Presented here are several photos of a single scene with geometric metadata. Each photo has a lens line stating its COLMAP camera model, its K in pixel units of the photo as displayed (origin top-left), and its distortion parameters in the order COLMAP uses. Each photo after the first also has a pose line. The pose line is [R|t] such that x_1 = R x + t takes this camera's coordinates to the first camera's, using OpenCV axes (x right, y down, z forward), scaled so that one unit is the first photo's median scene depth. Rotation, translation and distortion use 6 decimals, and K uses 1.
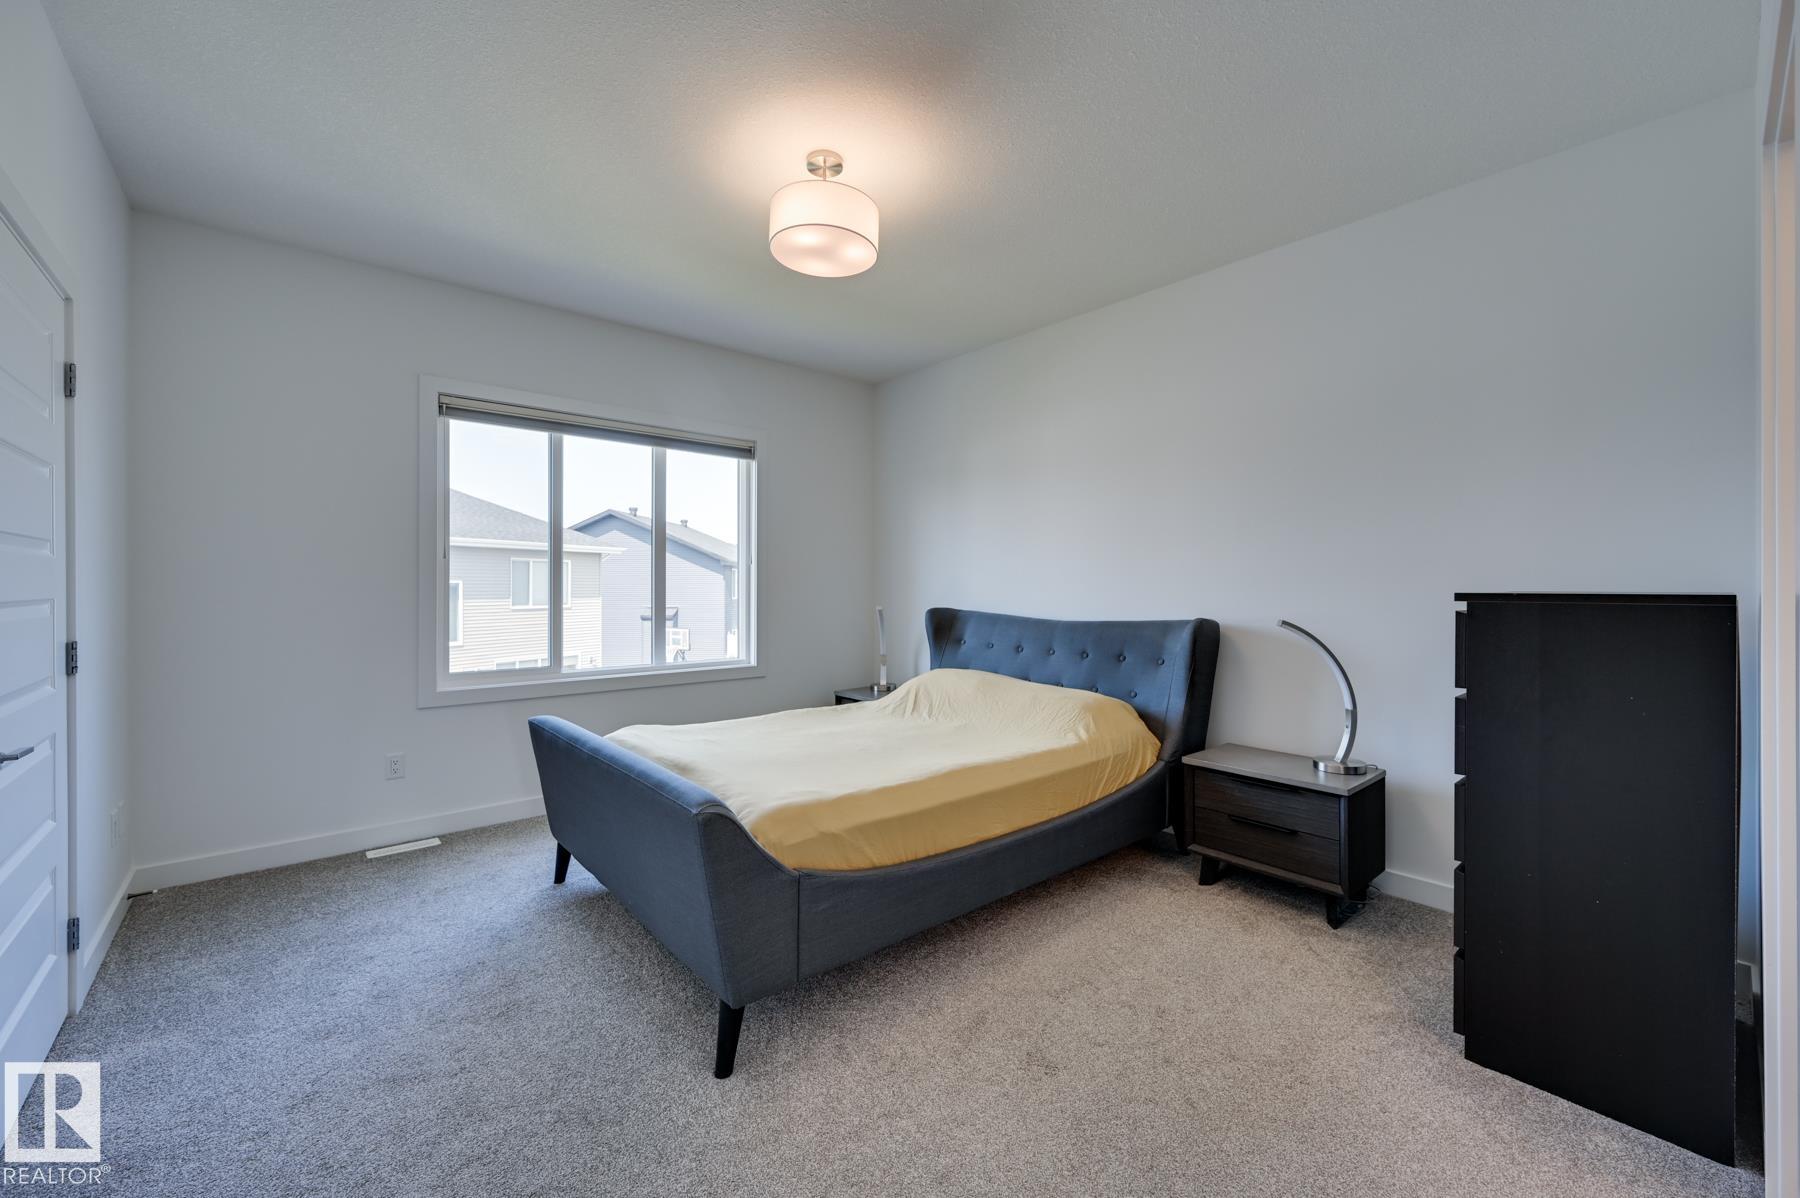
lens RADIAL K [[705.7, 0, 900.4], [0, 705.7, 588.2], [0, 0, 1]] dist [-0.000561, -0.000095]
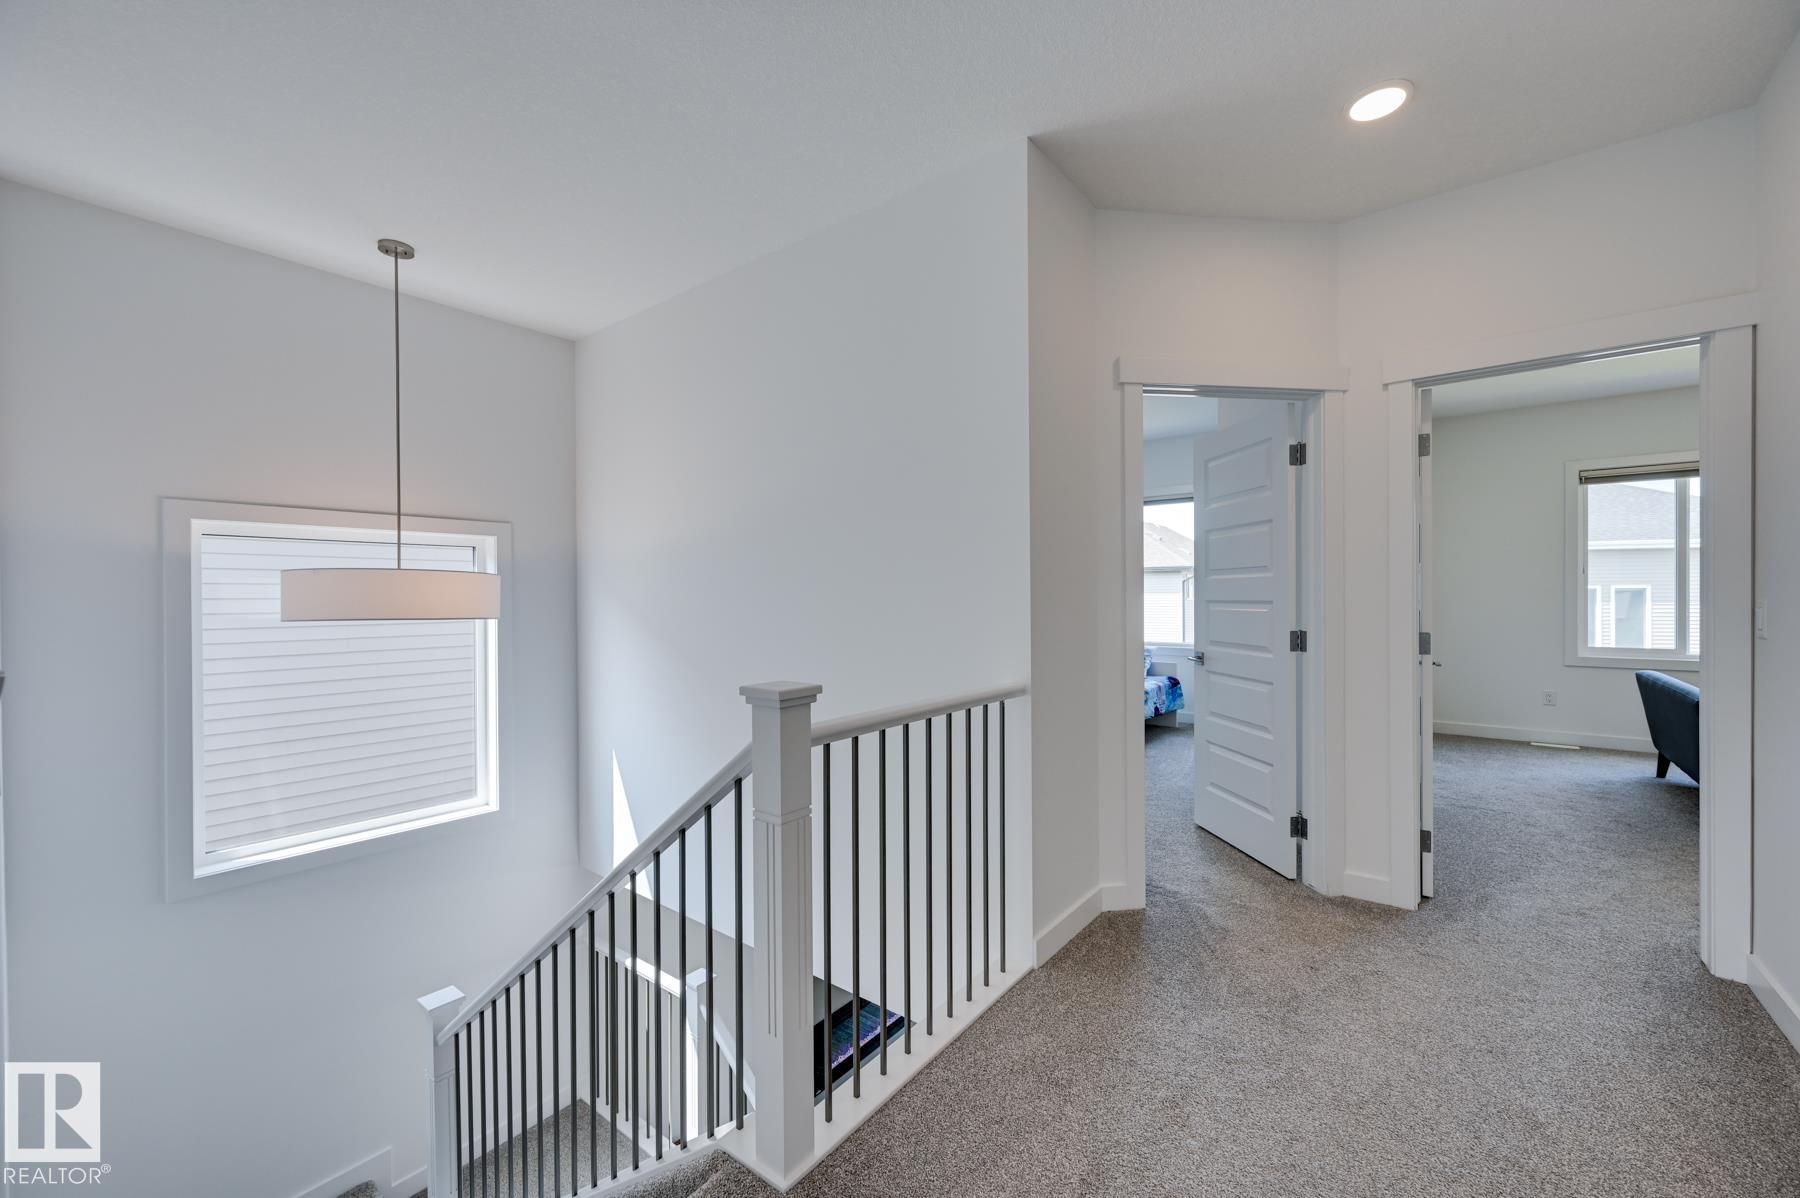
lens RADIAL K [[688.9, 0, 900.0], [0, 688.9, 599.0], [0, 0, 1]] dist [0.001746, 0.000173]
pose [[0.215937, 0.016093, -0.976275, 0.557569], [0.005963, 0.999824, 0.017800, -0.037920], [0.976389, -0.009665, 0.215803, -0.865603]]
